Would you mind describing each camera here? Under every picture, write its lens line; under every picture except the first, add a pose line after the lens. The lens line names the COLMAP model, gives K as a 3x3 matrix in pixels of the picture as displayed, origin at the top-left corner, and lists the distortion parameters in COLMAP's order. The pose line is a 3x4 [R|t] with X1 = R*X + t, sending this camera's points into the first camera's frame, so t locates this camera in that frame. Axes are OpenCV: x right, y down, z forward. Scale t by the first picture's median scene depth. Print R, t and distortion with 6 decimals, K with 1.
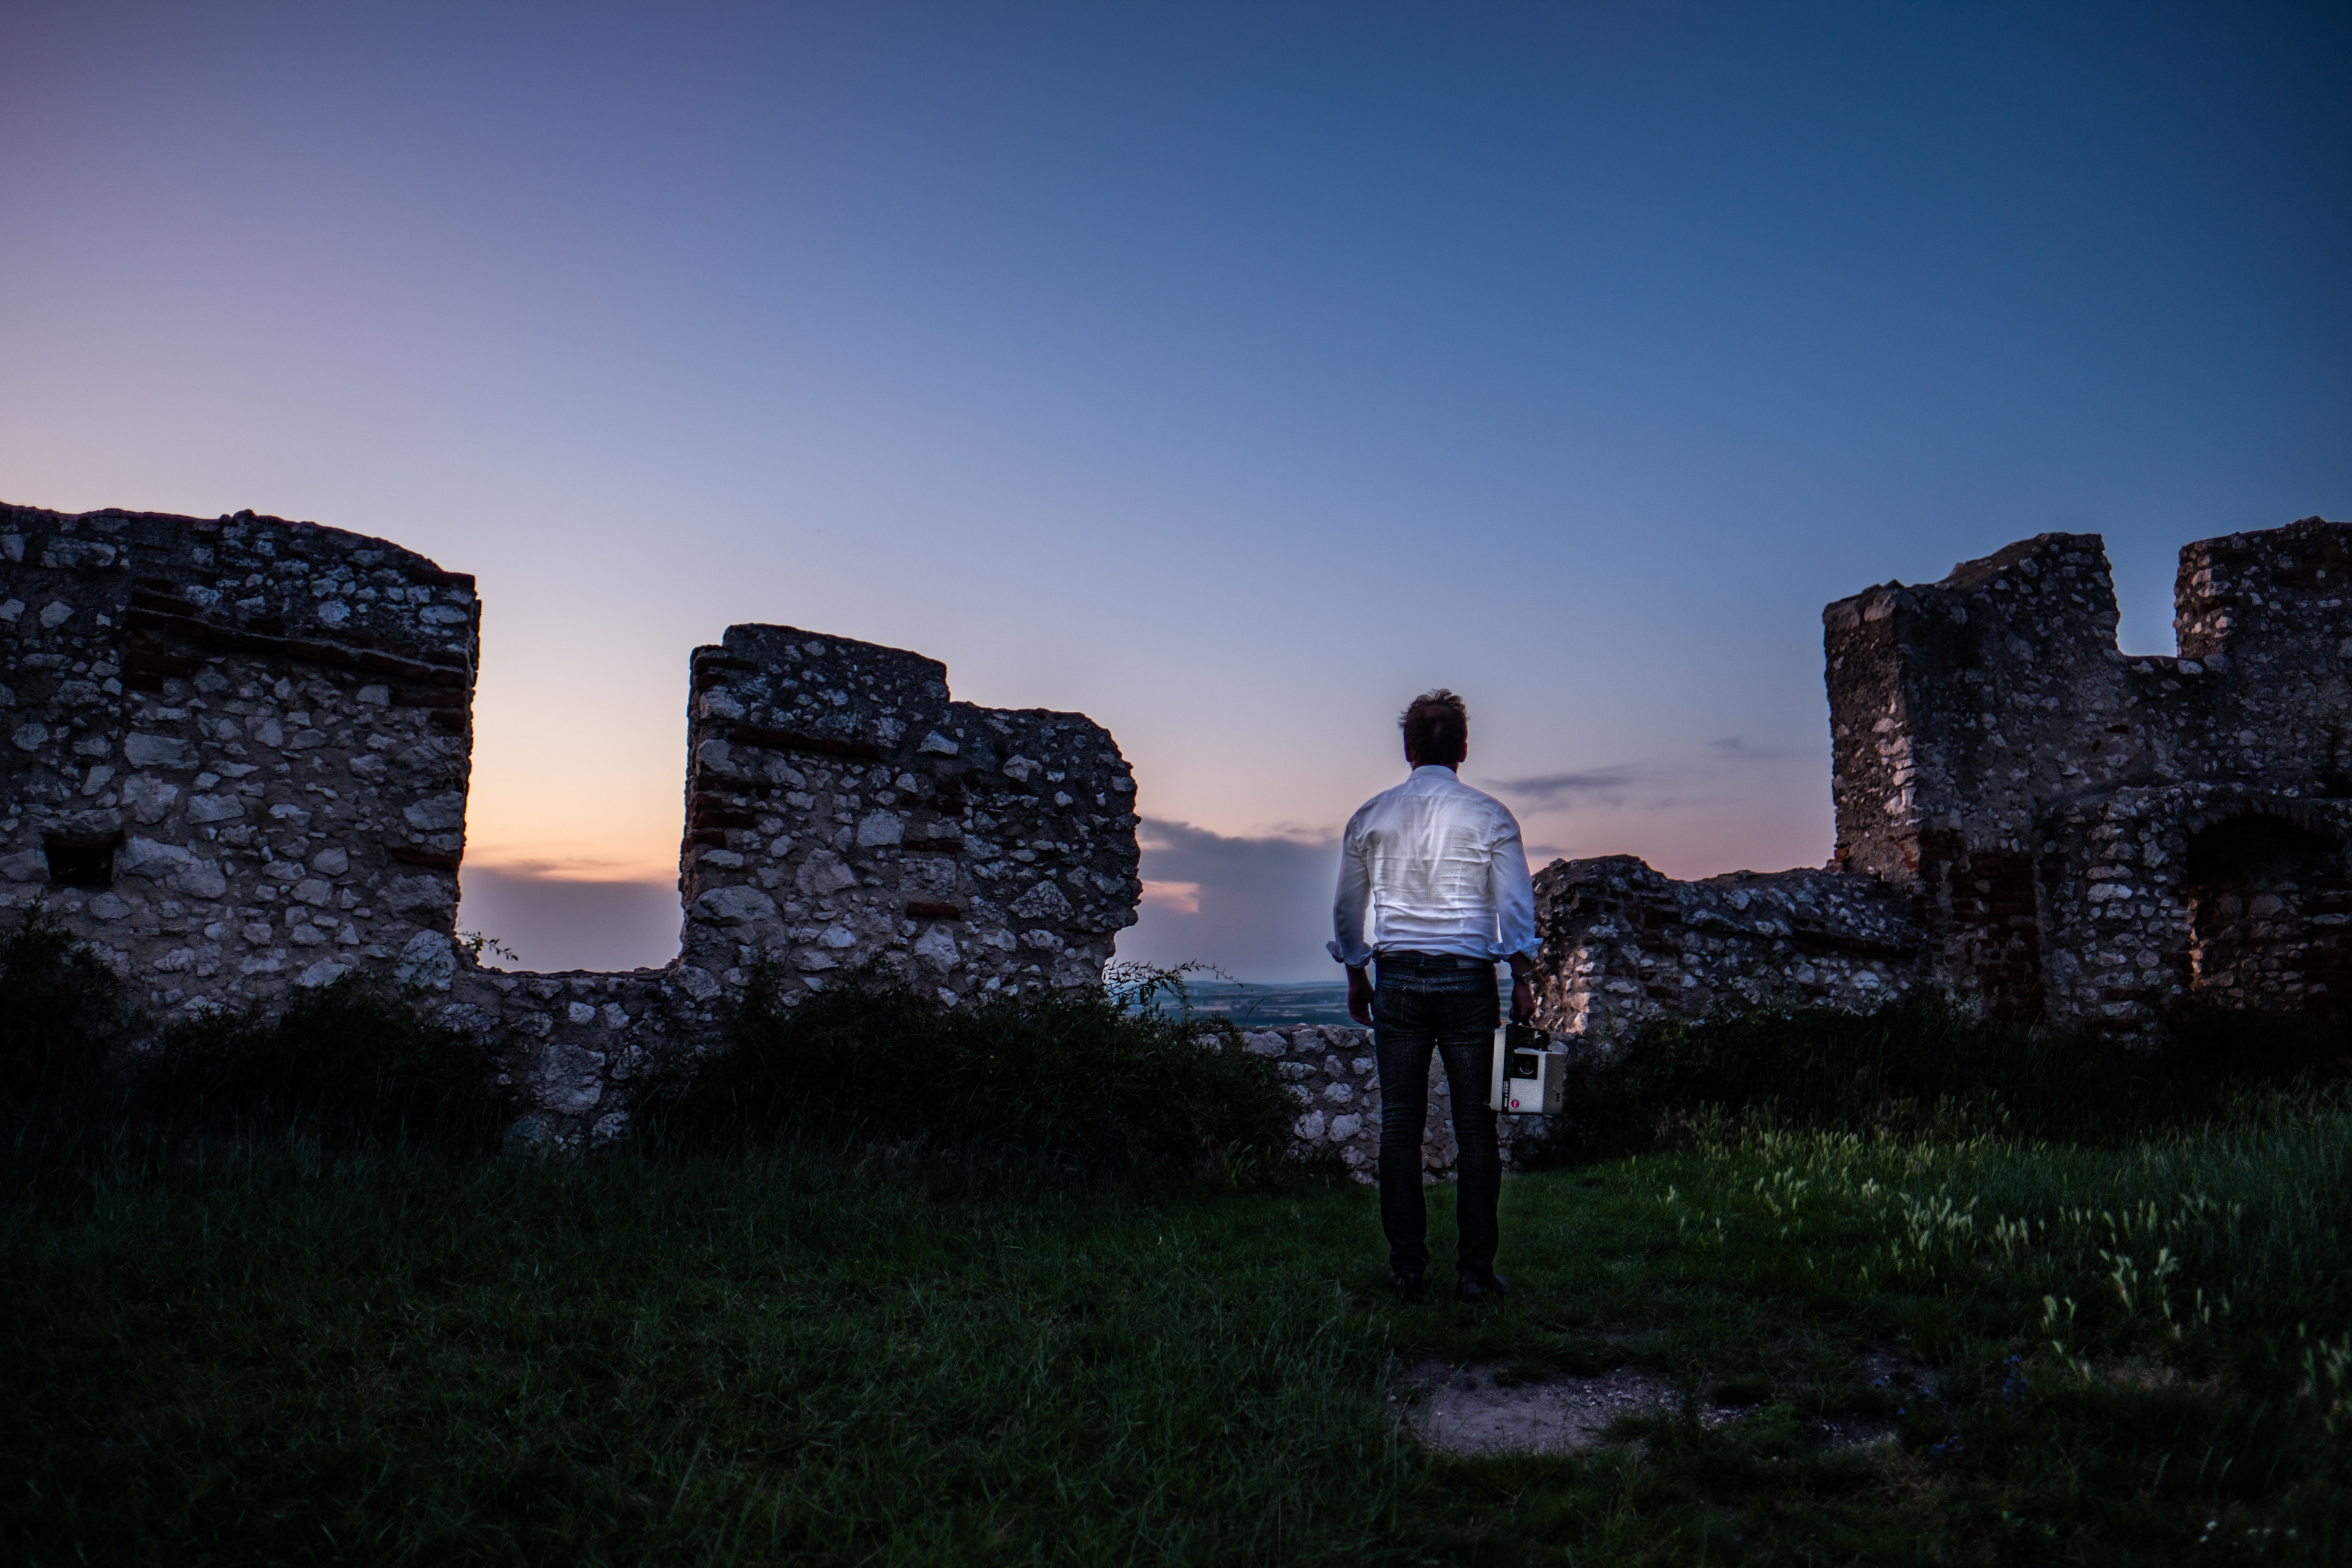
lens RADIAL K [[1944.8, 0, 1179.0], [0, 1944.8, 771.4], [0, 0, 1]] dist [0.019281, 0.004787]
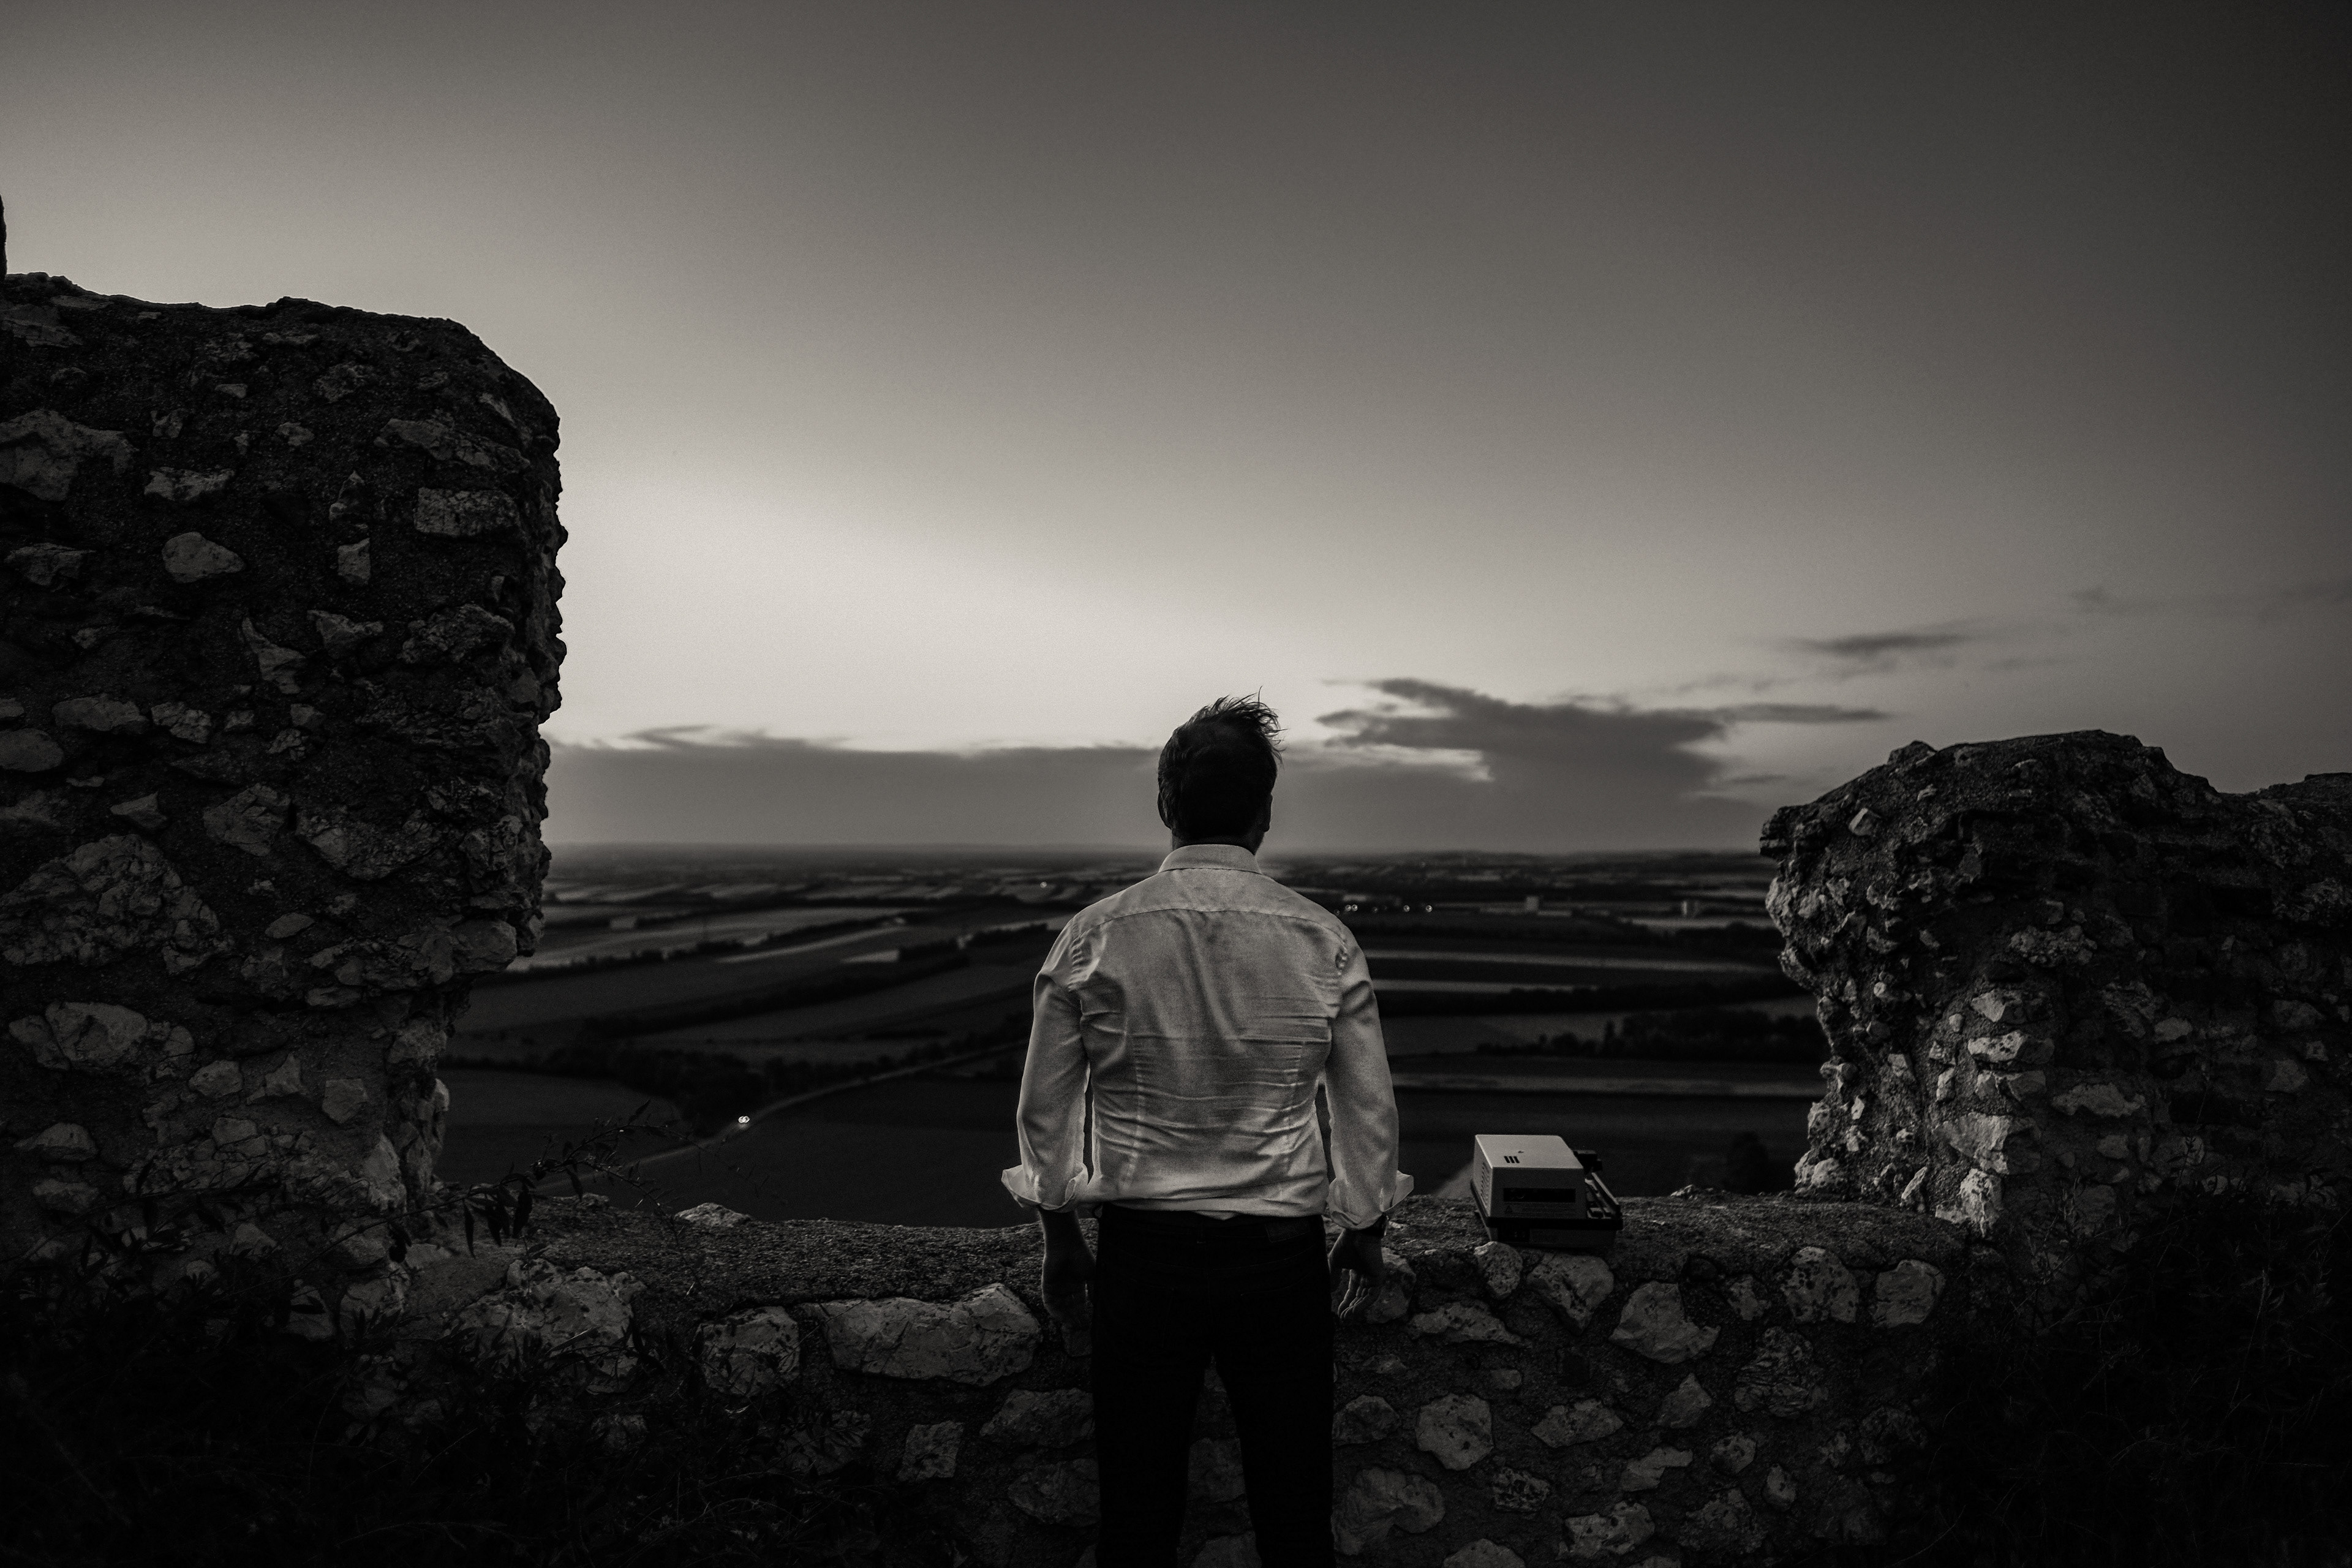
lens RADIAL K [[1944.8, 0, 1173.1], [0, 1944.8, 799.6], [0, 0, 1]] dist [0.019281, 0.004787]
pose [[0.987926, 0.001362, -0.154922, 0.114148], [0.011200, 0.996717, 0.080180, 0.024567], [0.154523, -0.080947, 0.984668, 0.623880]]
